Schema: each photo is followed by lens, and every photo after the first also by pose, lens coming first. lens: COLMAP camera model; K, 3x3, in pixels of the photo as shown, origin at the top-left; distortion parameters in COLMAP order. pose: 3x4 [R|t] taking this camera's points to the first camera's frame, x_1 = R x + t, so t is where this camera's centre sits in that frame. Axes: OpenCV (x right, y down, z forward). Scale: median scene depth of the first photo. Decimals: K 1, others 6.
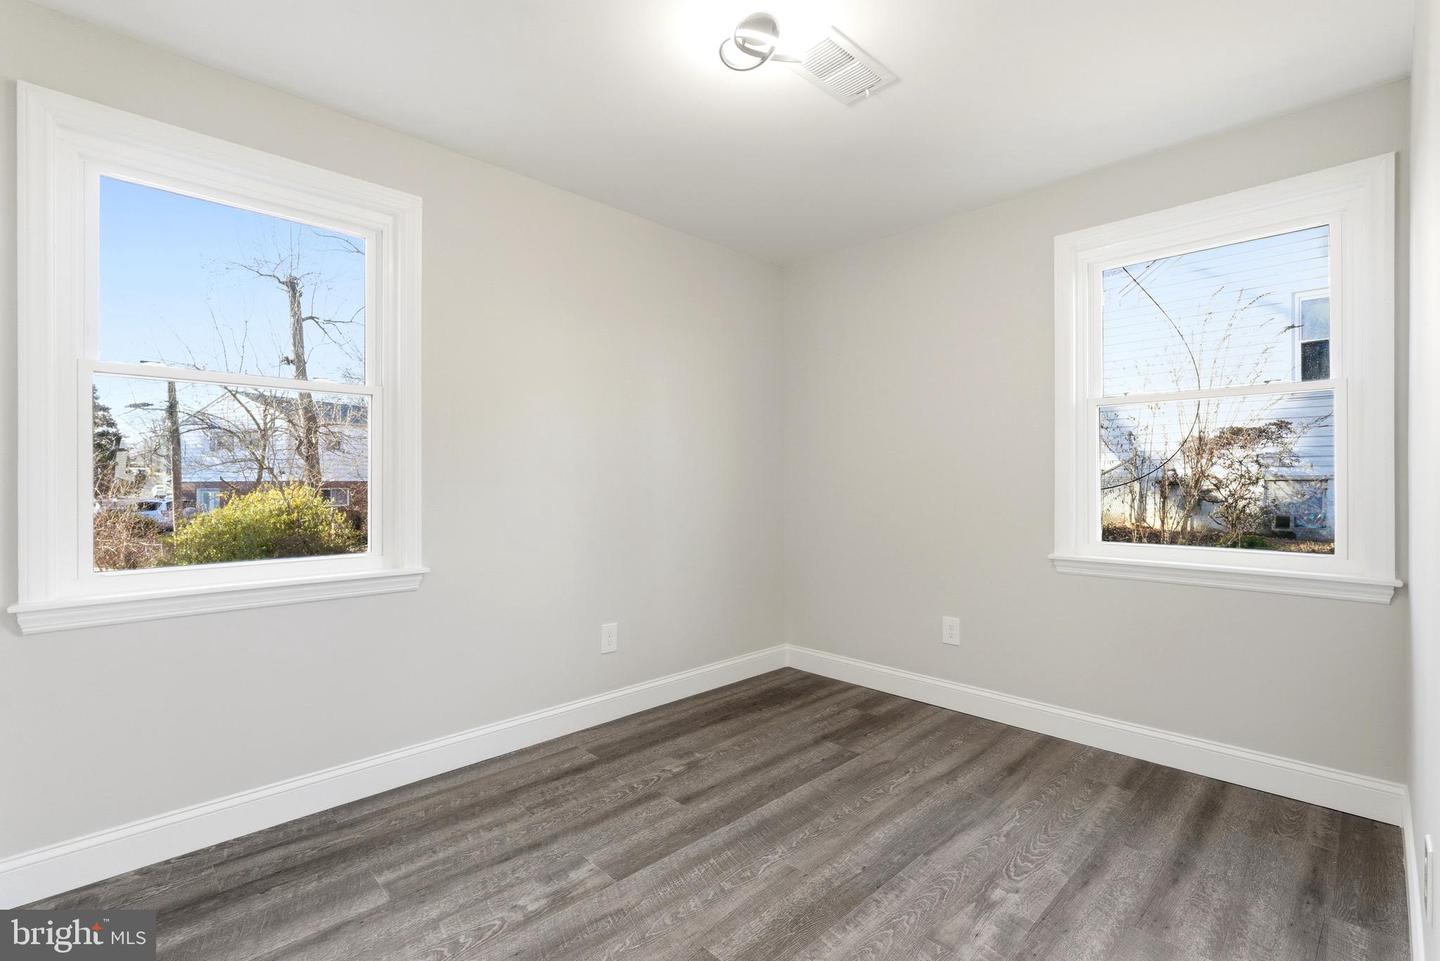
lens RADIAL K [[651.3, 0, 710.8], [0, 651.3, 492.0], [0, 0, 1]] dist [-0.003004, 0.000599]
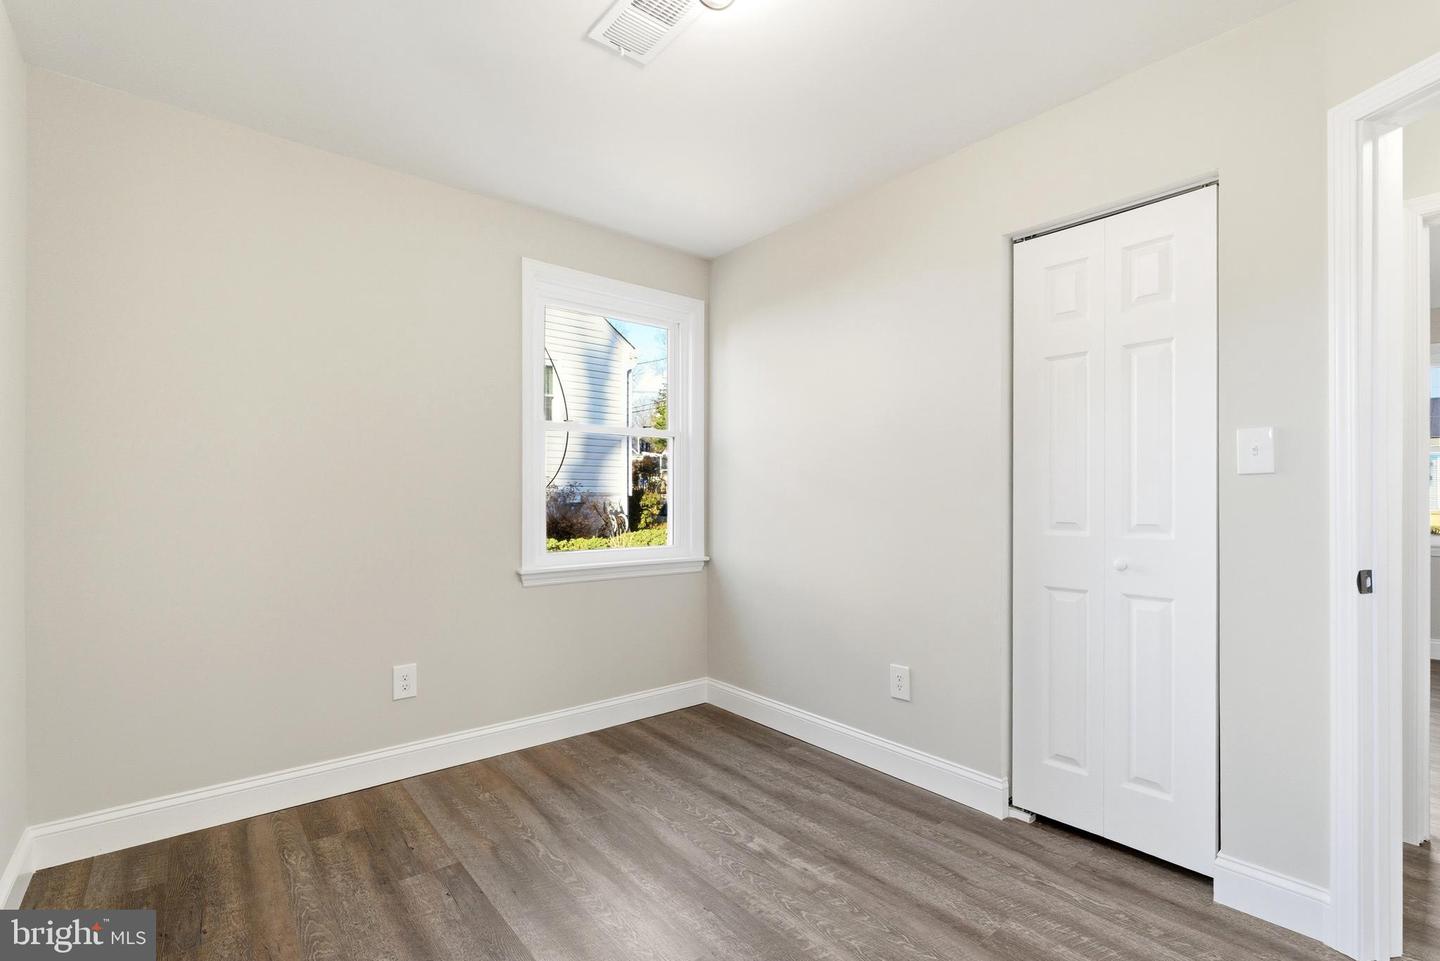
lens RADIAL K [[659.0, 0, 730.5], [0, 659.0, 503.4], [0, 0, 1]] dist [-0.003727, -0.000351]
pose [[0.064696, -0.003396, 0.997899, -0.588651], [0.016443, 0.999862, 0.002337, -0.005615], [-0.997770, 0.016257, 0.064742, 0.748543]]
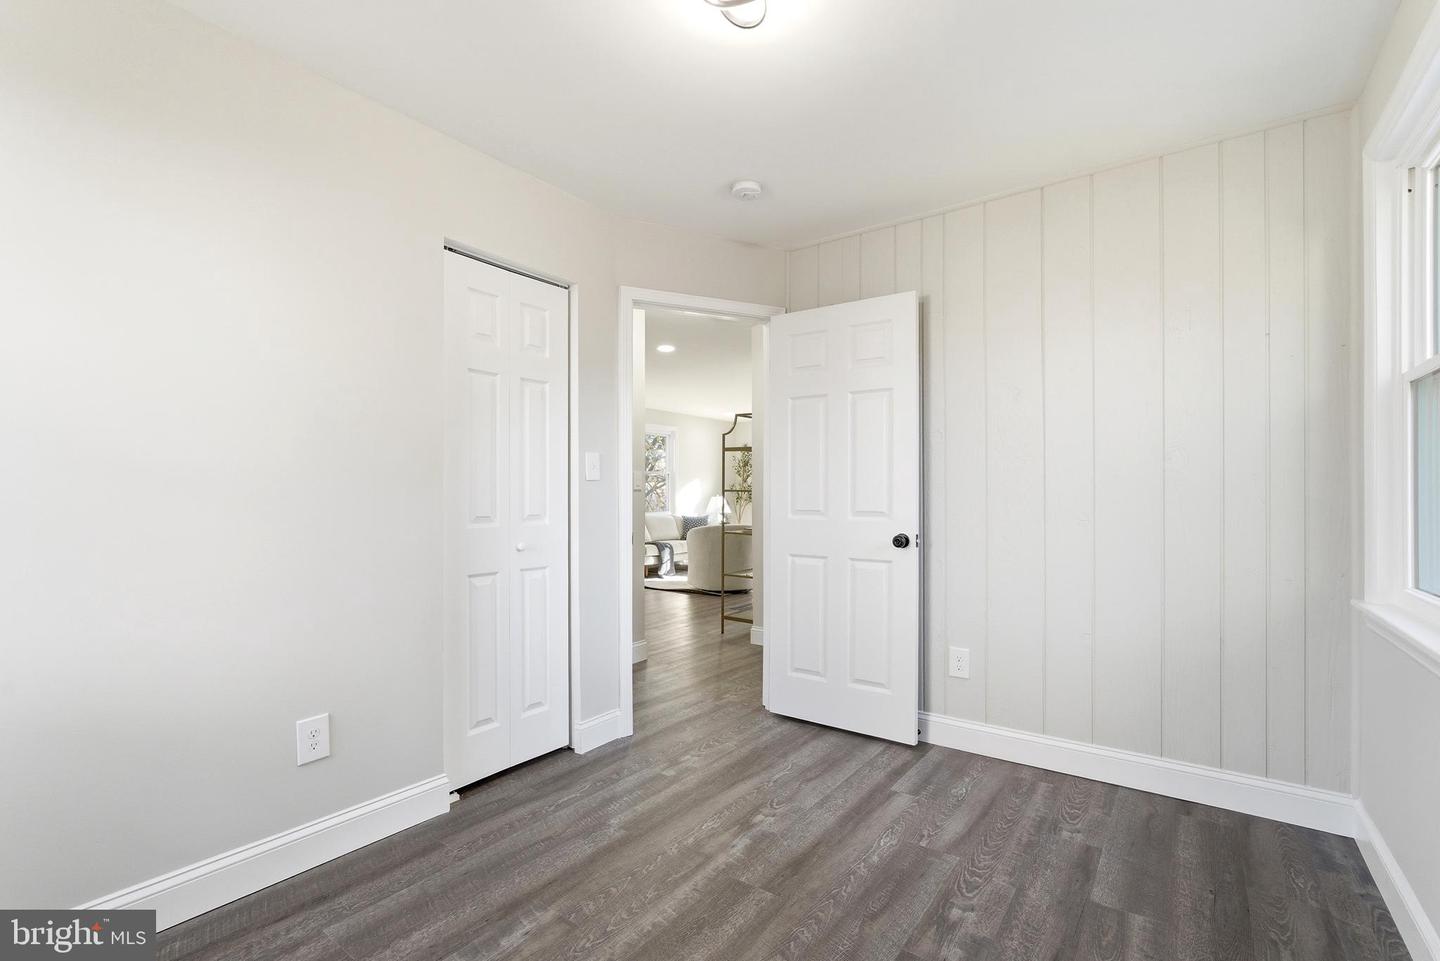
lens RADIAL K [[651.3, 0, 710.8], [0, 651.3, 492.0], [0, 0, 1]] dist [-0.003004, 0.000599]
pose [[-0.986612, 0.003127, -0.163056, 0.204512], [0.000119, 0.999830, 0.018456, -0.028940], [0.163086, 0.018190, -0.986444, 1.467109]]
